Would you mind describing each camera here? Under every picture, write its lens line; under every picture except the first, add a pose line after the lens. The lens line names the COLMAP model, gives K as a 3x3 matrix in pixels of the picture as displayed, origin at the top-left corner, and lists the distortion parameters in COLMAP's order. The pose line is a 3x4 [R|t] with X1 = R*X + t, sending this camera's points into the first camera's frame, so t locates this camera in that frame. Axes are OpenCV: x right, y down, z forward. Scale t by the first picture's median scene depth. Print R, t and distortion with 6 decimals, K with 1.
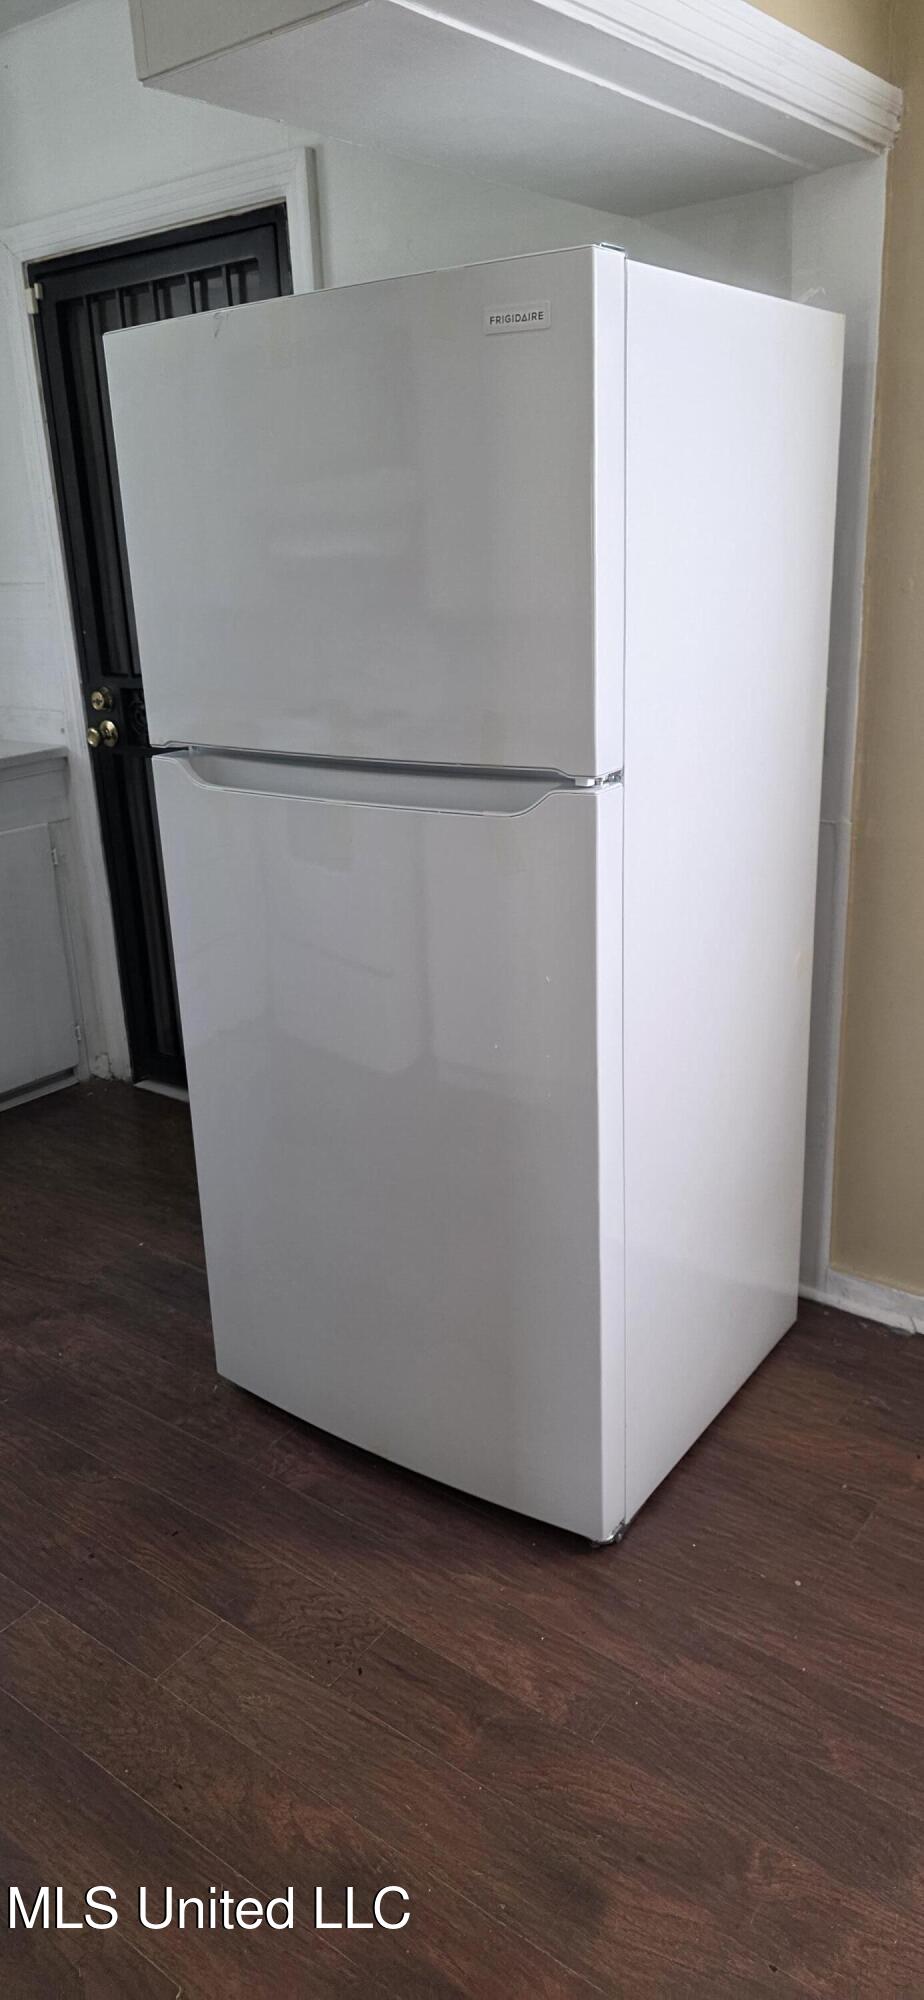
lens RADIAL K [[1368.2, 0, 464.9], [0, 1368.2, 985.4], [0, 0, 1]] dist [0.000892, -0.003661]
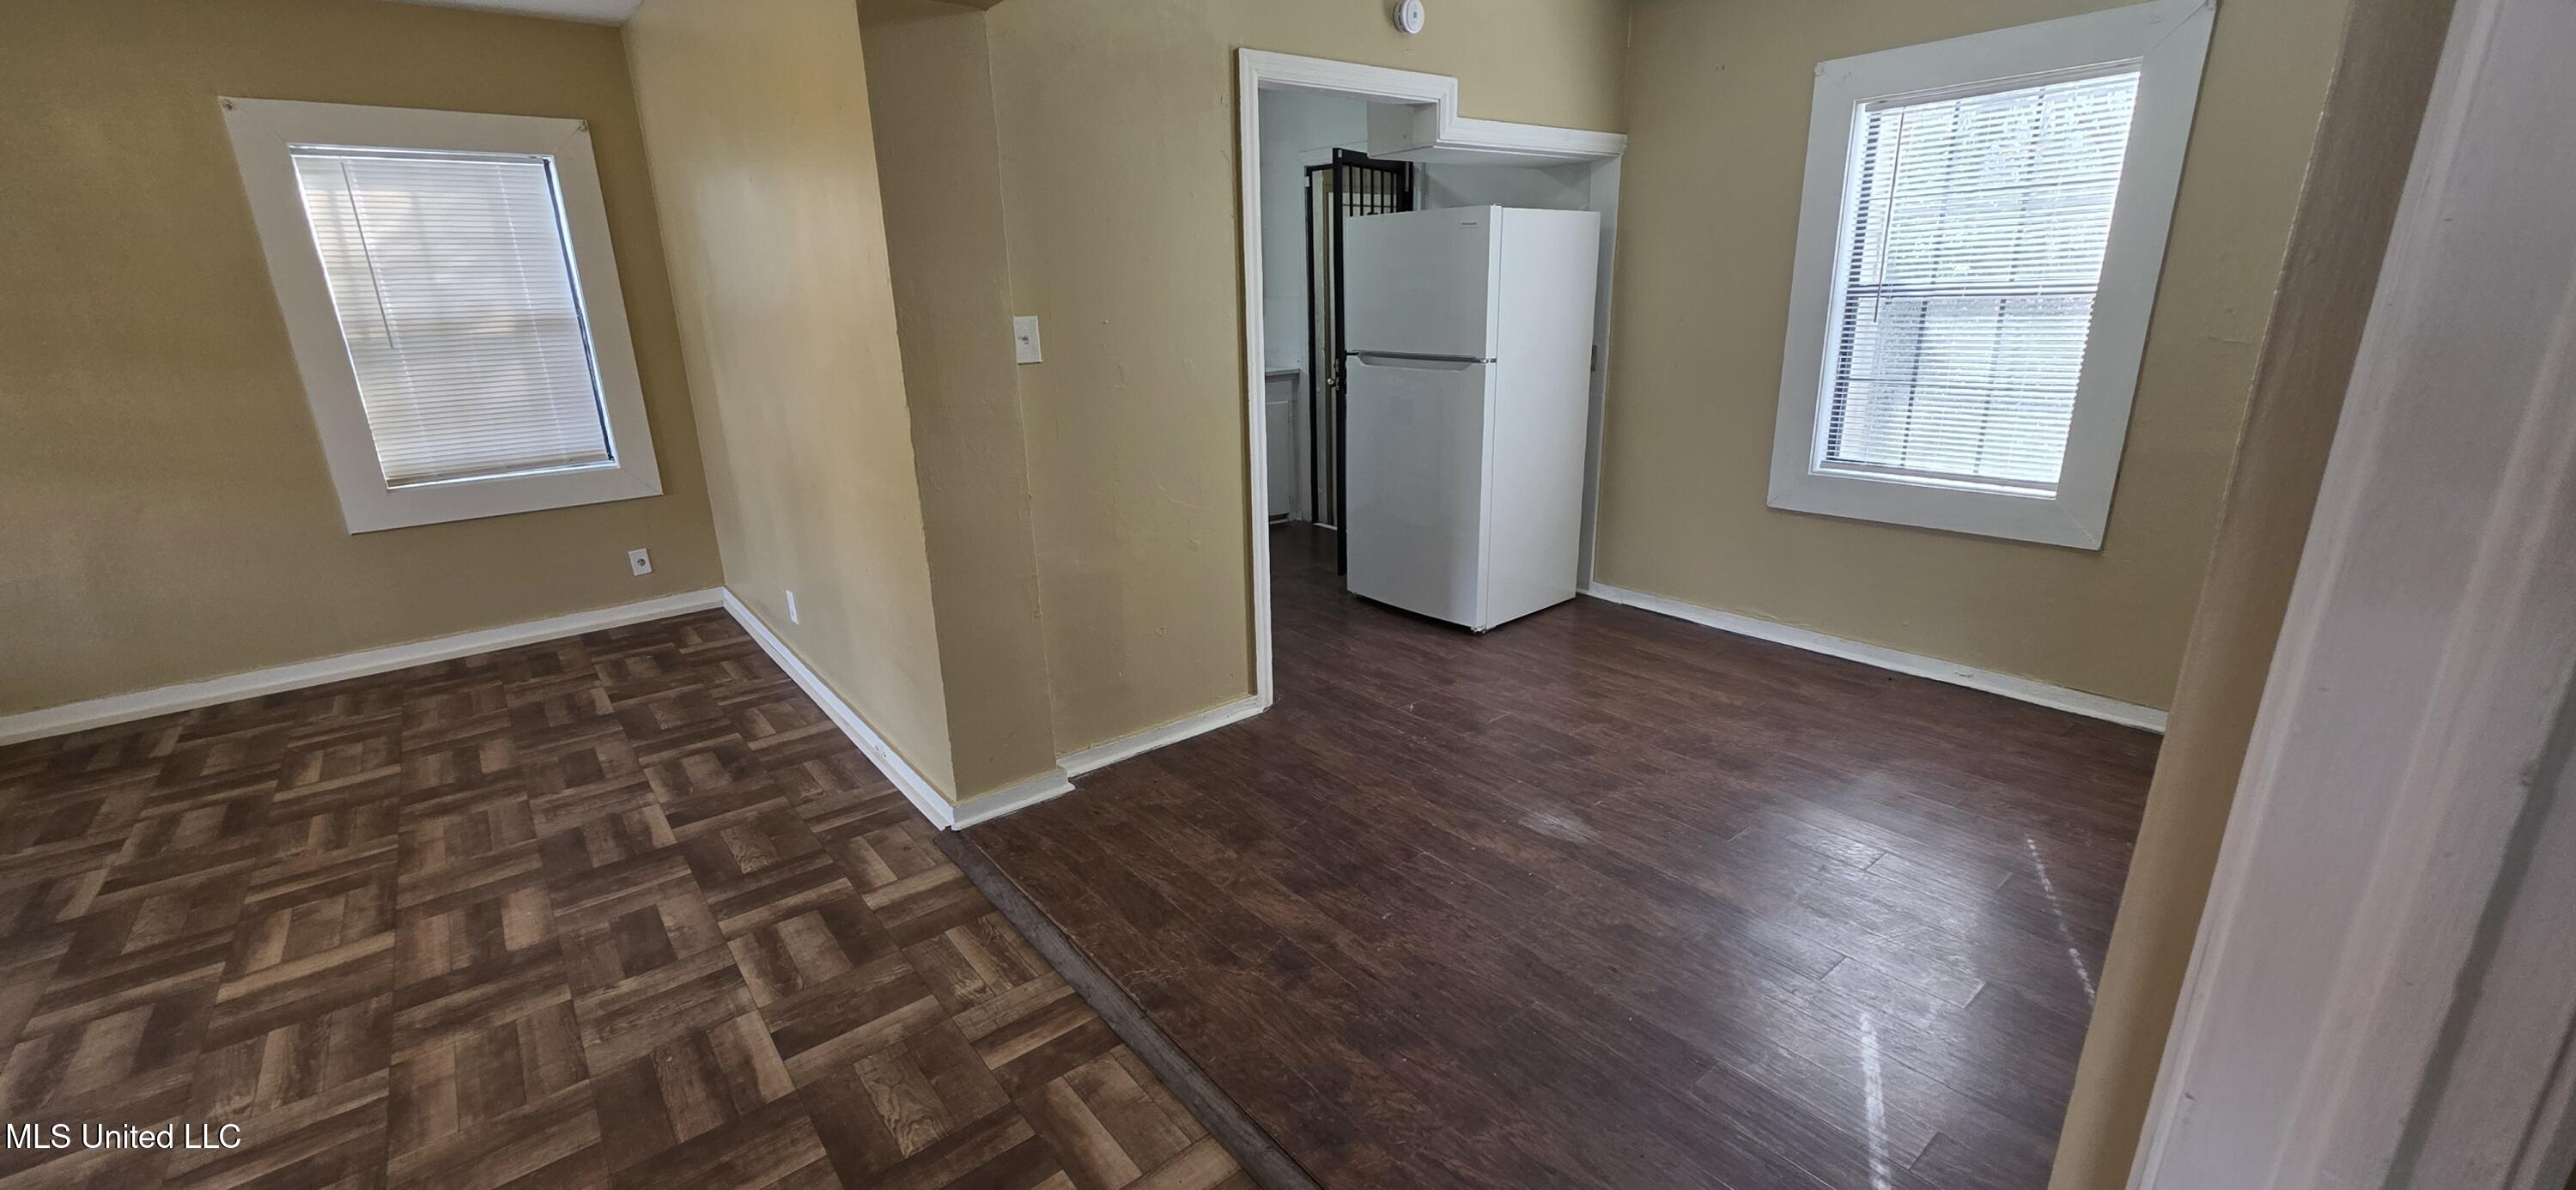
lens RADIAL K [[1013.0, 0, 1344.3], [0, 1013.0, 565.7], [0, 0, 1]] dist [0.002387, -0.000213]
pose [[0.981807, 0.080998, -0.171738, 0.175264], [-0.087577, 0.995673, -0.031071, 0.348040], [0.168478, 0.045546, 0.984653, -1.116354]]
